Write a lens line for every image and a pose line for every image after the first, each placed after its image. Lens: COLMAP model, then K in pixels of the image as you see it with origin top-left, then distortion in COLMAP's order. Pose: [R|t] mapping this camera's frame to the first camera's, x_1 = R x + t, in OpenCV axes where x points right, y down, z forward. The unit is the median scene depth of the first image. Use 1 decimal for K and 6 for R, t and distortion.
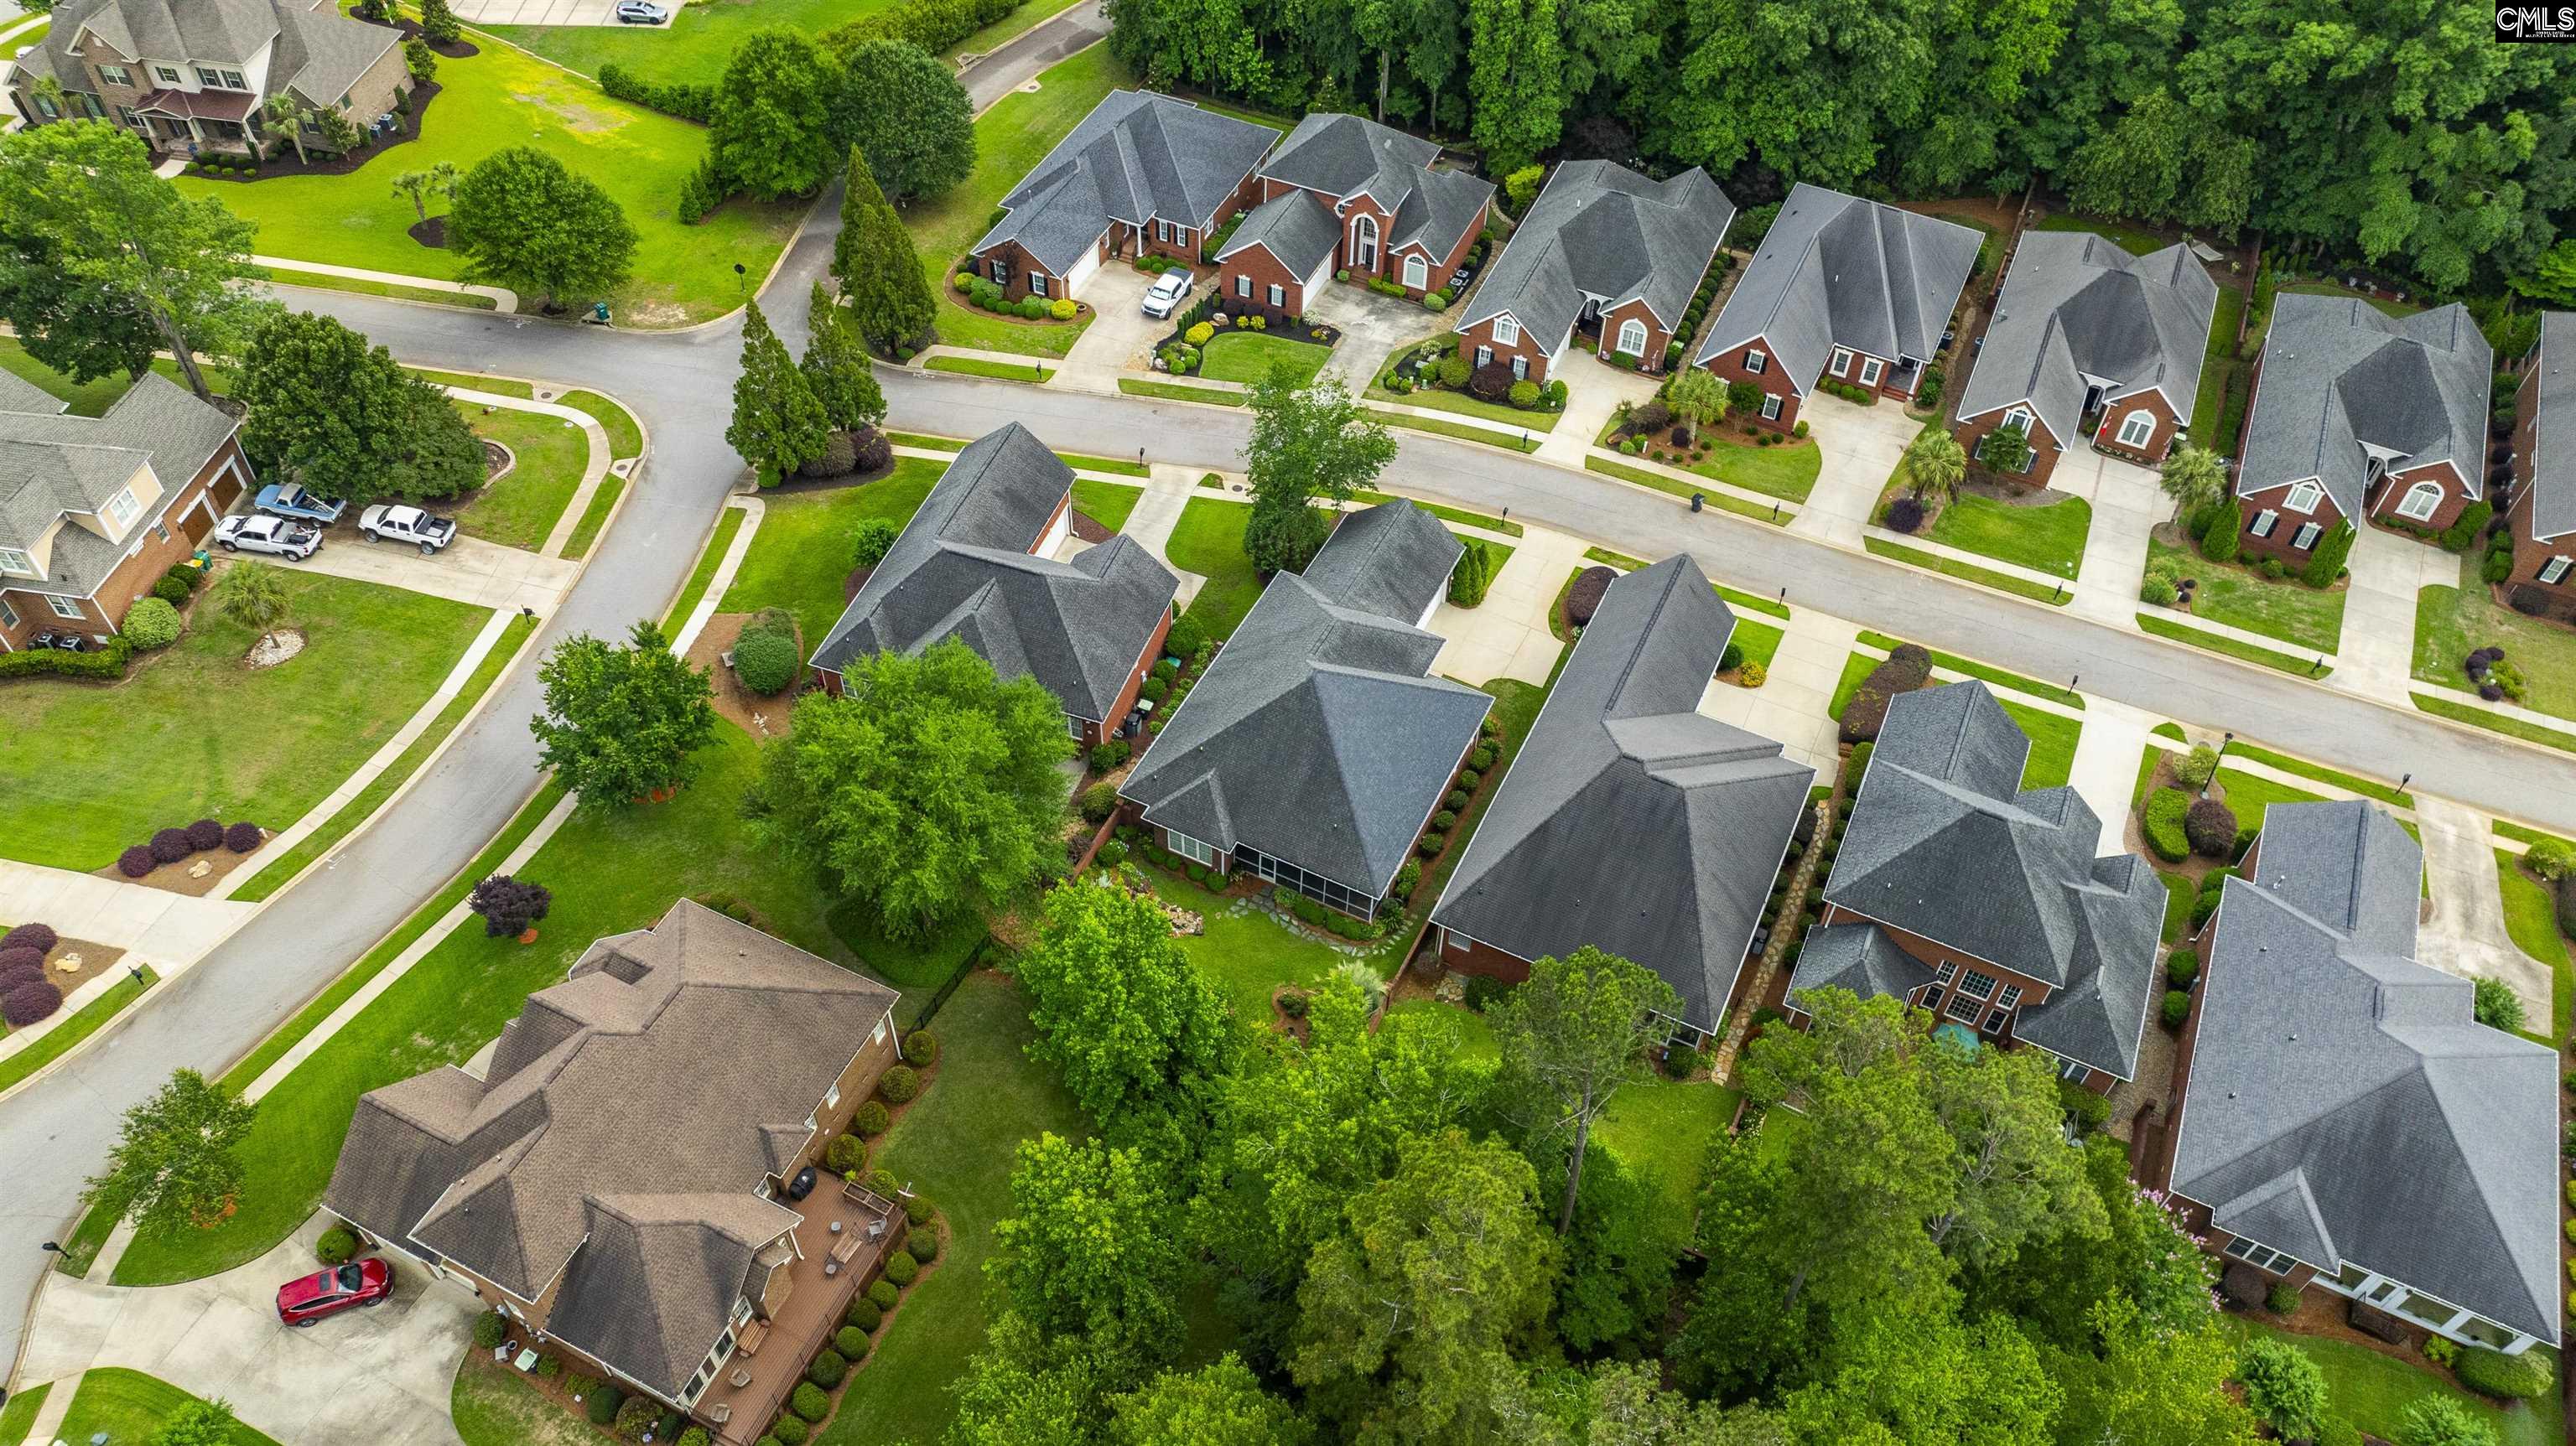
lens RADIAL K [[1942.1, 0, 1268.3], [0, 1942.1, 733.0], [0, 0, 1]] dist [-0.037167, 0.030653]
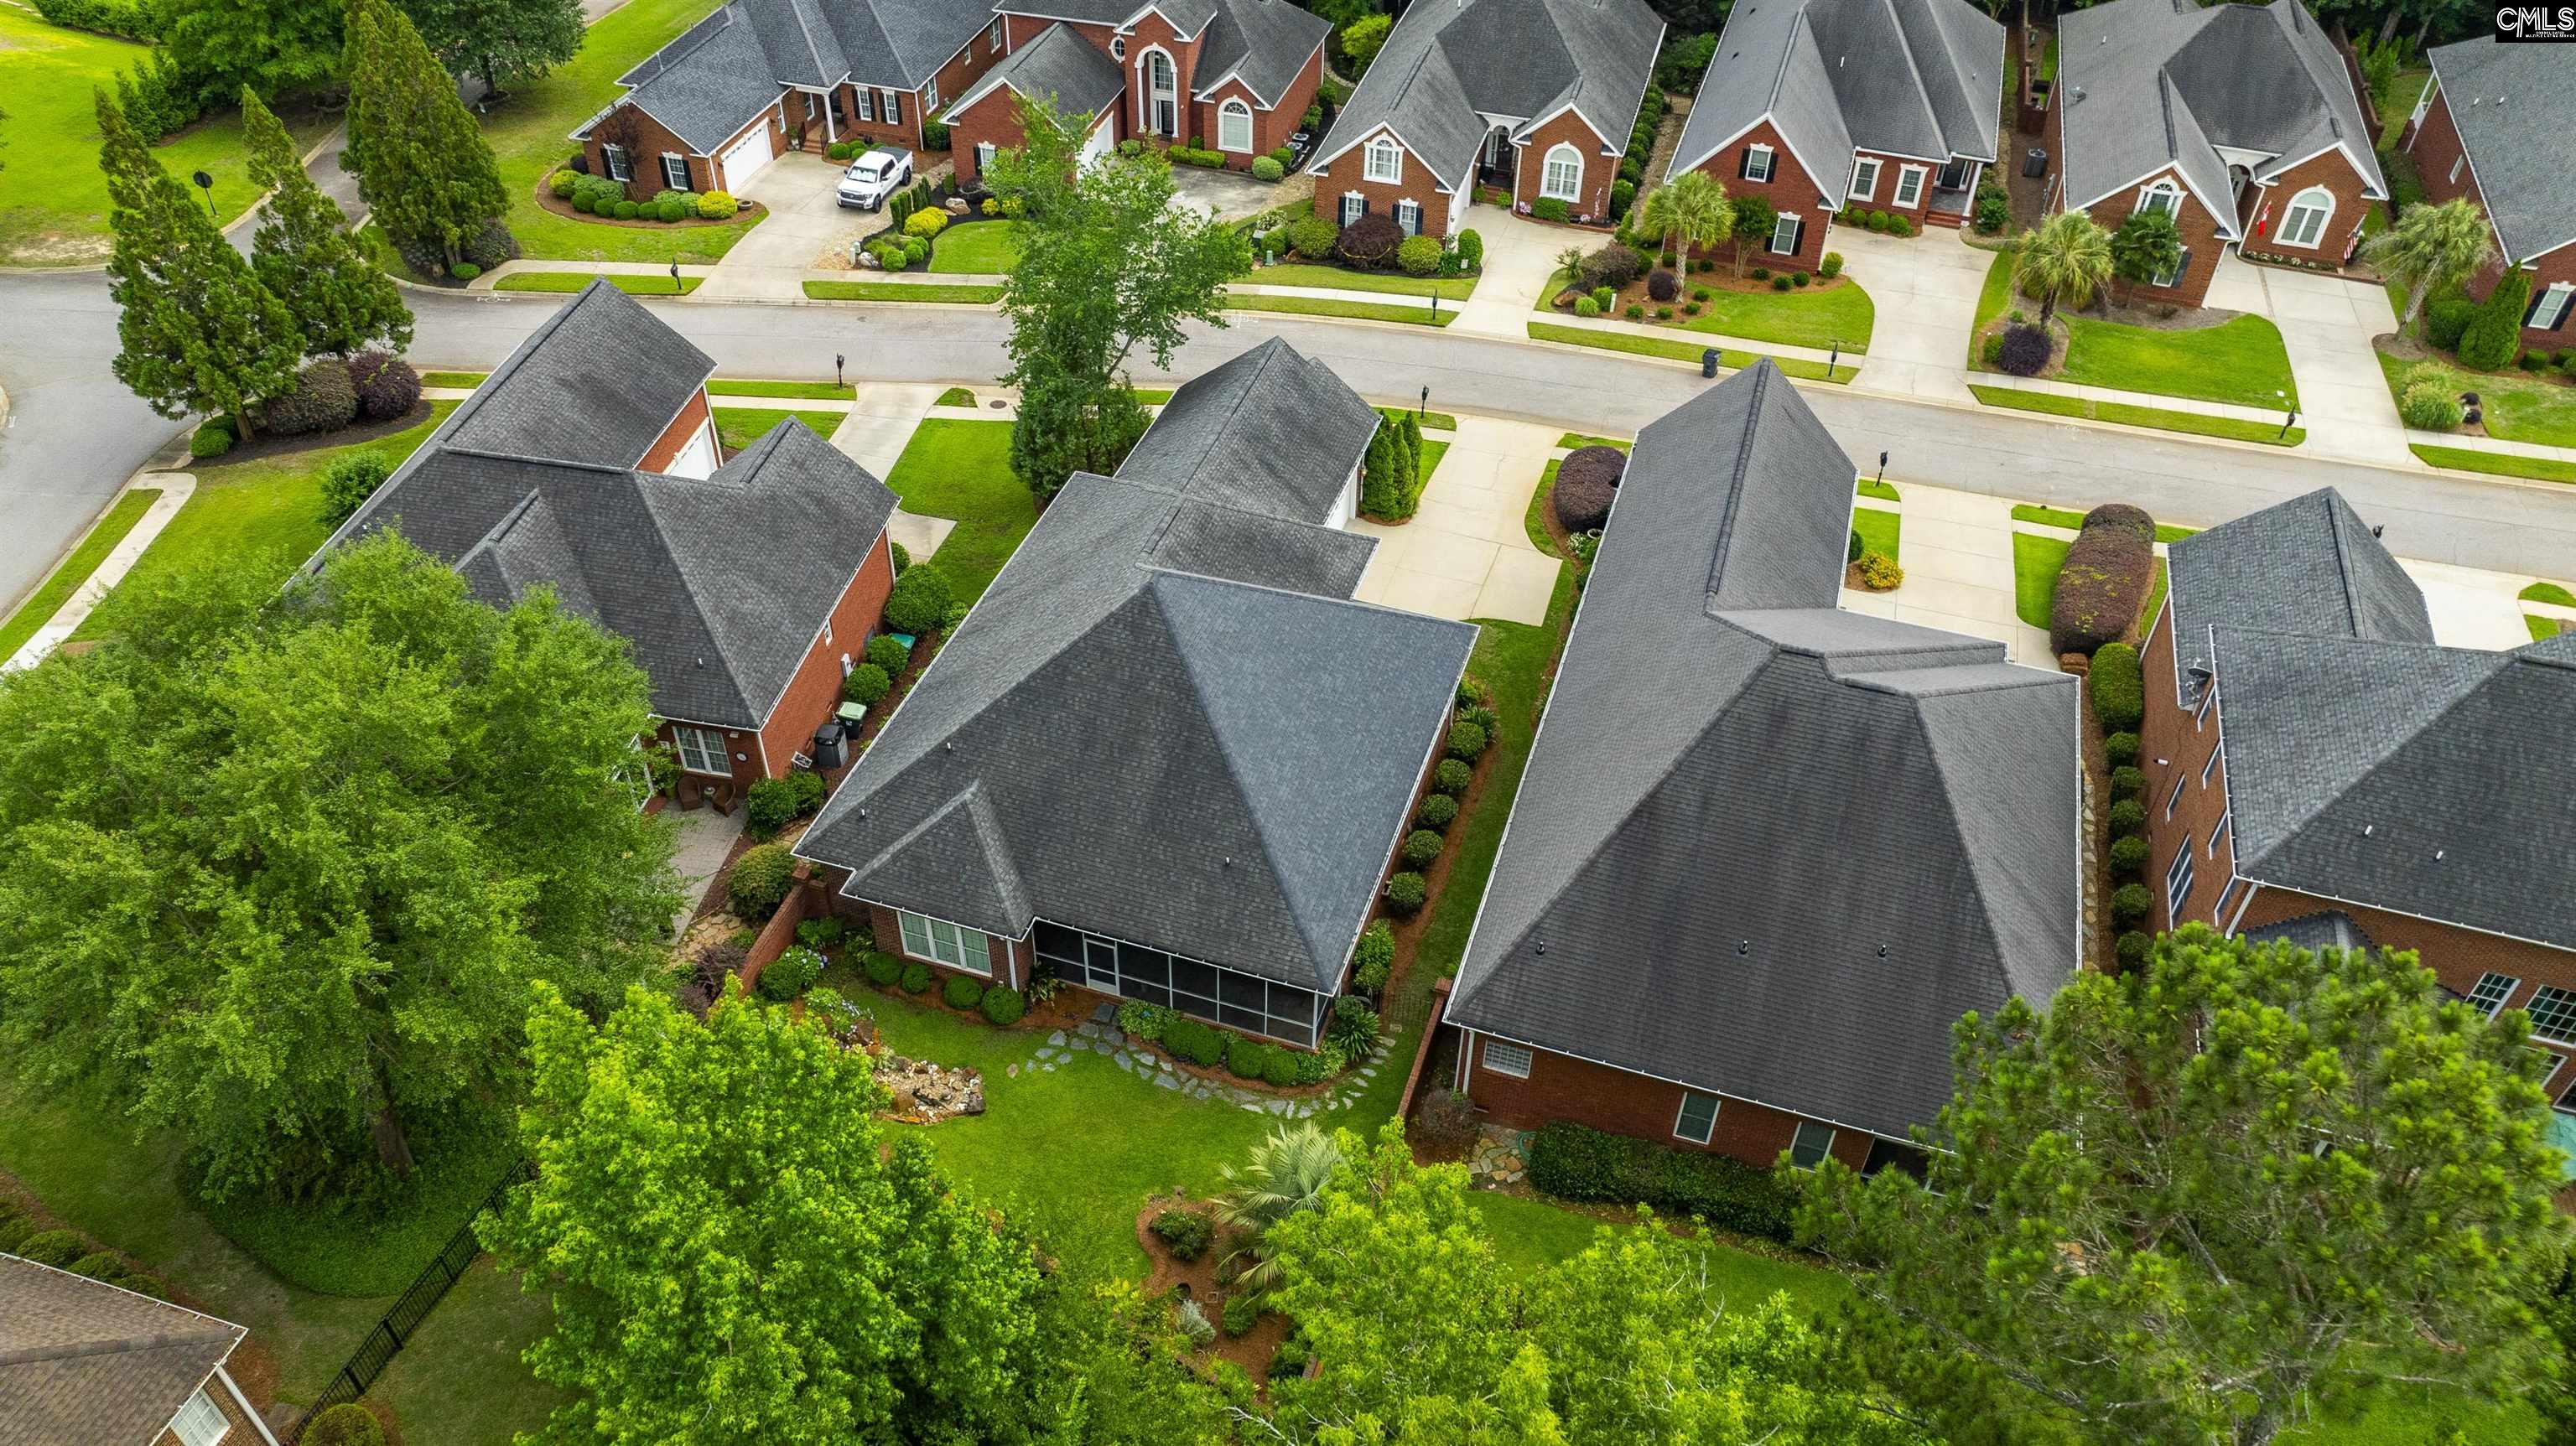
lens RADIAL K [[1942.1, 0, 1298.1], [0, 1942.1, 712.4], [0, 0, 1]] dist [-0.037167, 0.030653]
pose [[0.988870, -0.099298, 0.110795, 0.000675], [0.111035, 0.988218, -0.105342, 0.050989], [-0.099029, 0.116472, 0.988245, 0.391954]]
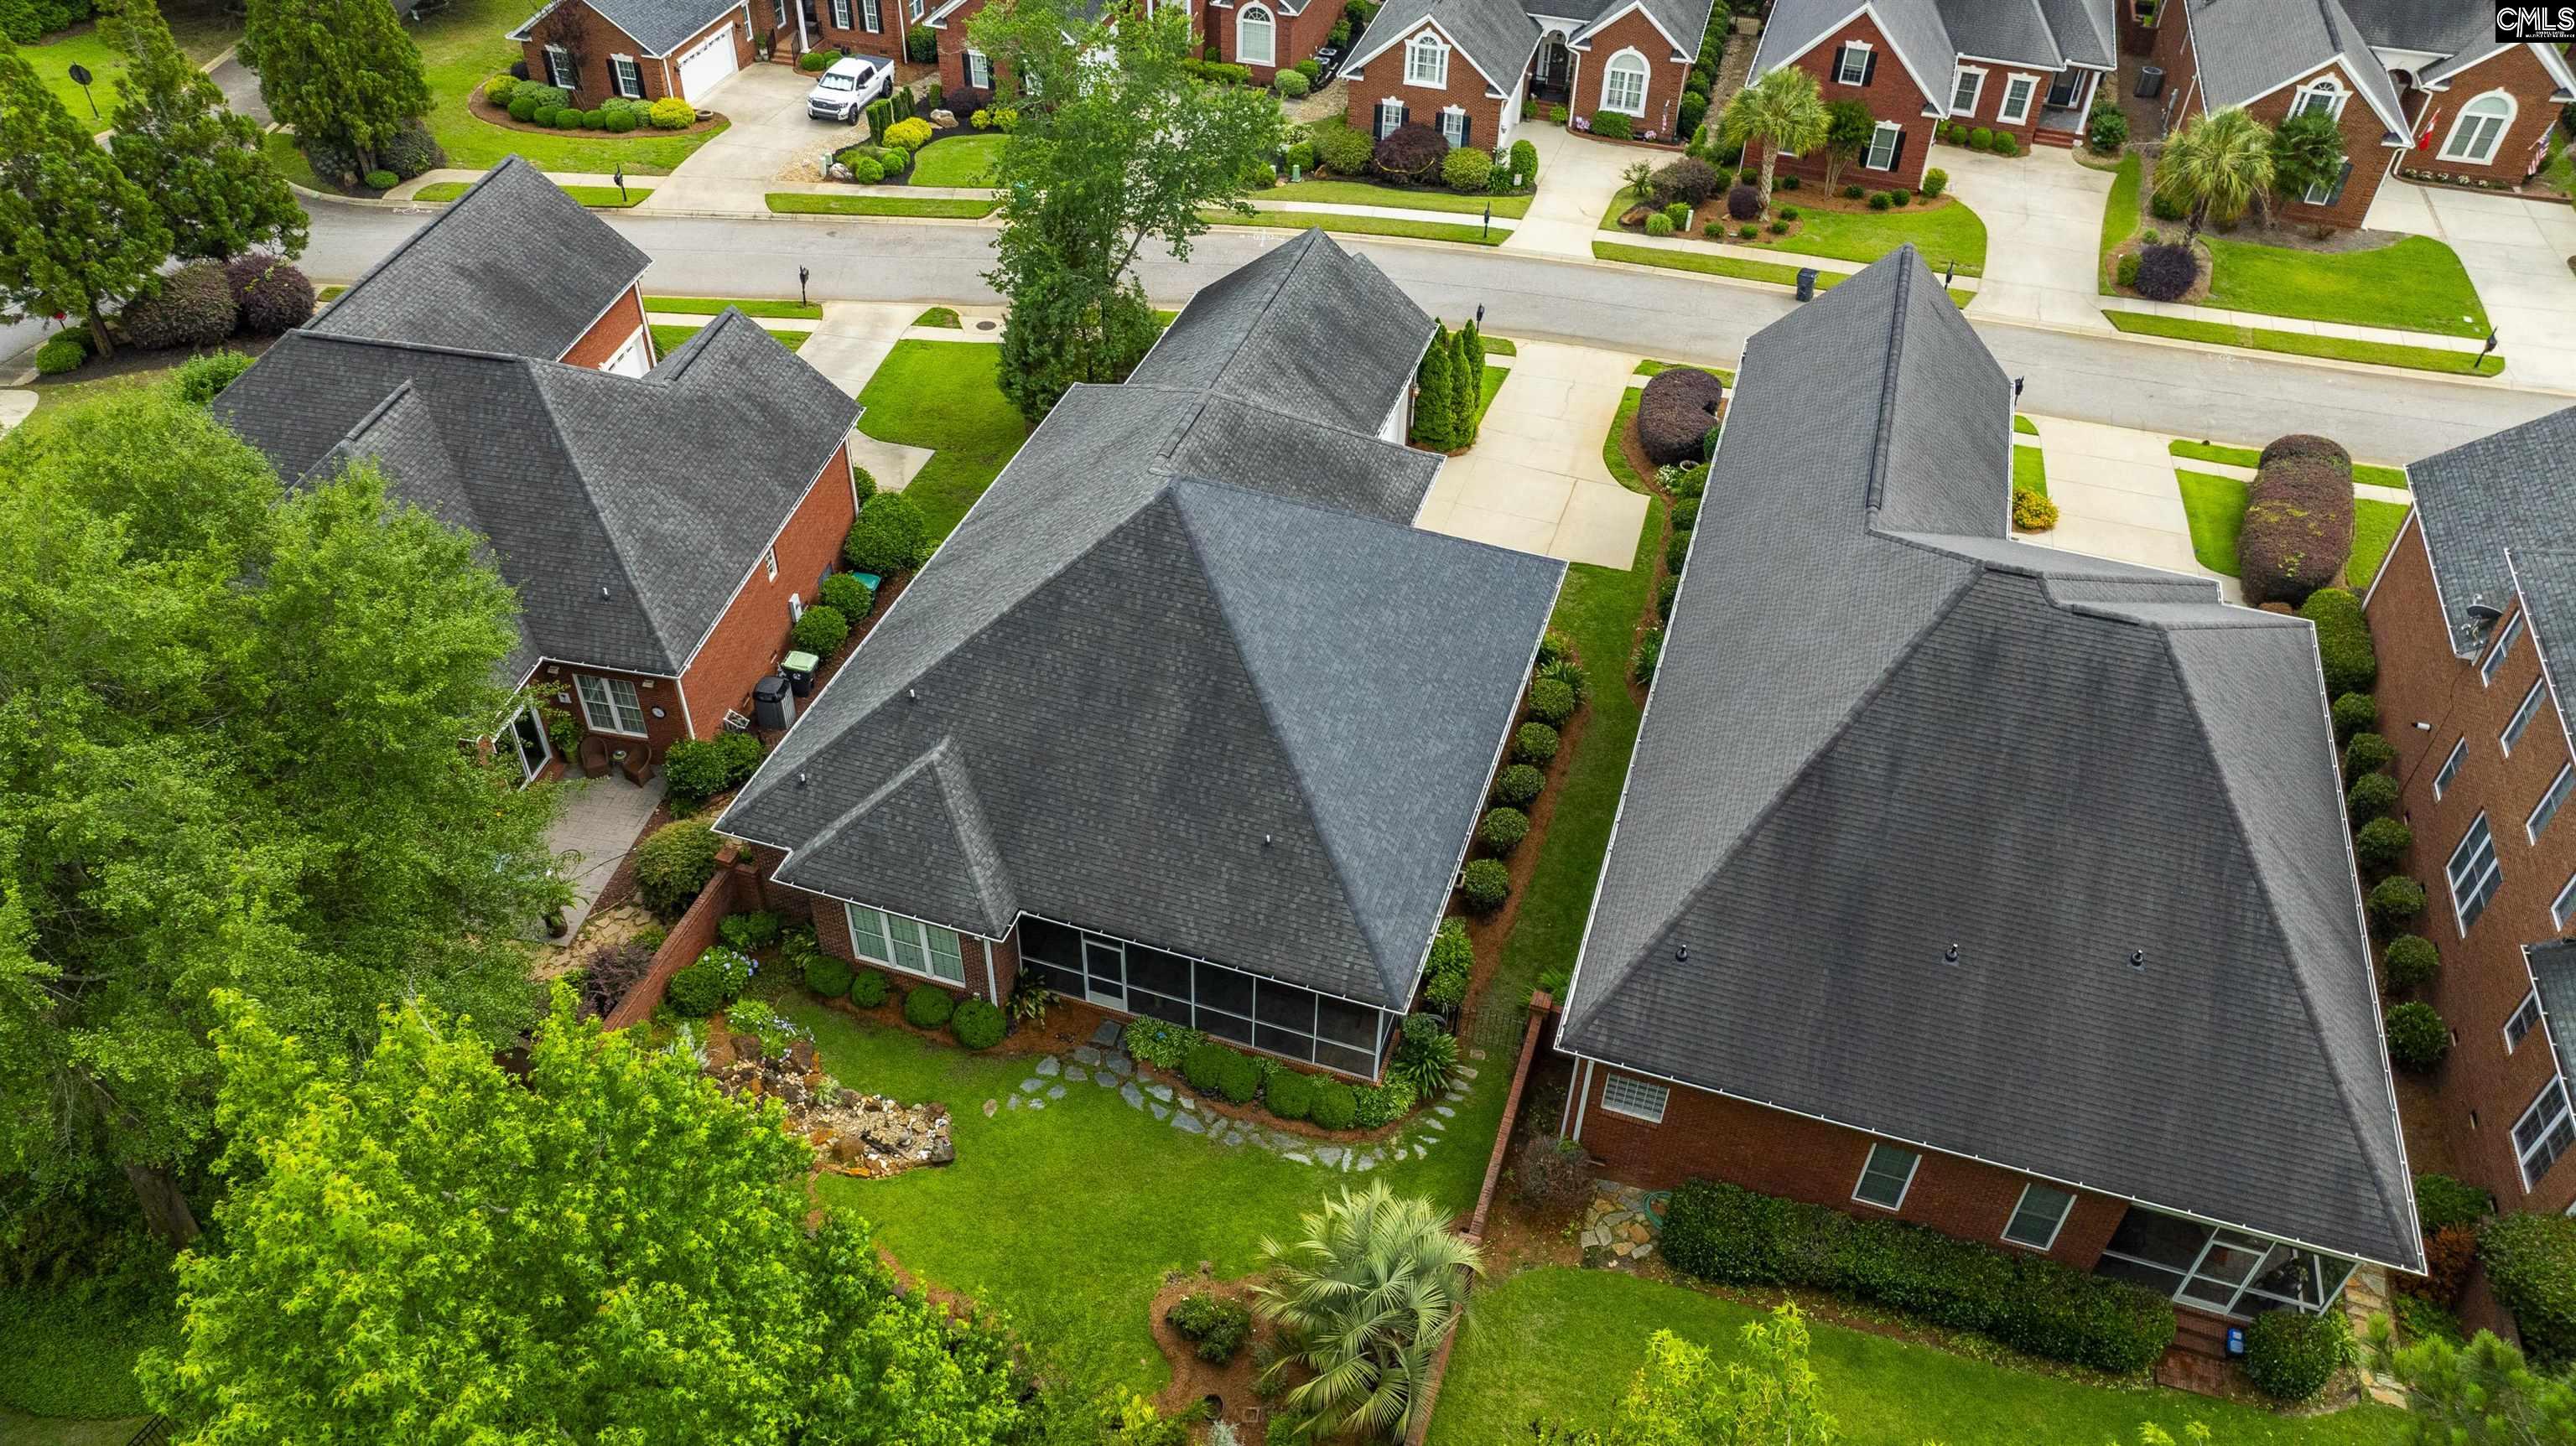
lens RADIAL K [[1942.1, 0, 1298.7], [0, 1942.1, 708.0], [0, 0, 1]] dist [-0.037167, 0.030653]
pose [[0.989154, -0.094153, 0.112735, -0.000646], [0.106934, 0.987792, -0.113279, 0.052397], [-0.100693, 0.124106, 0.987147, 0.480909]]
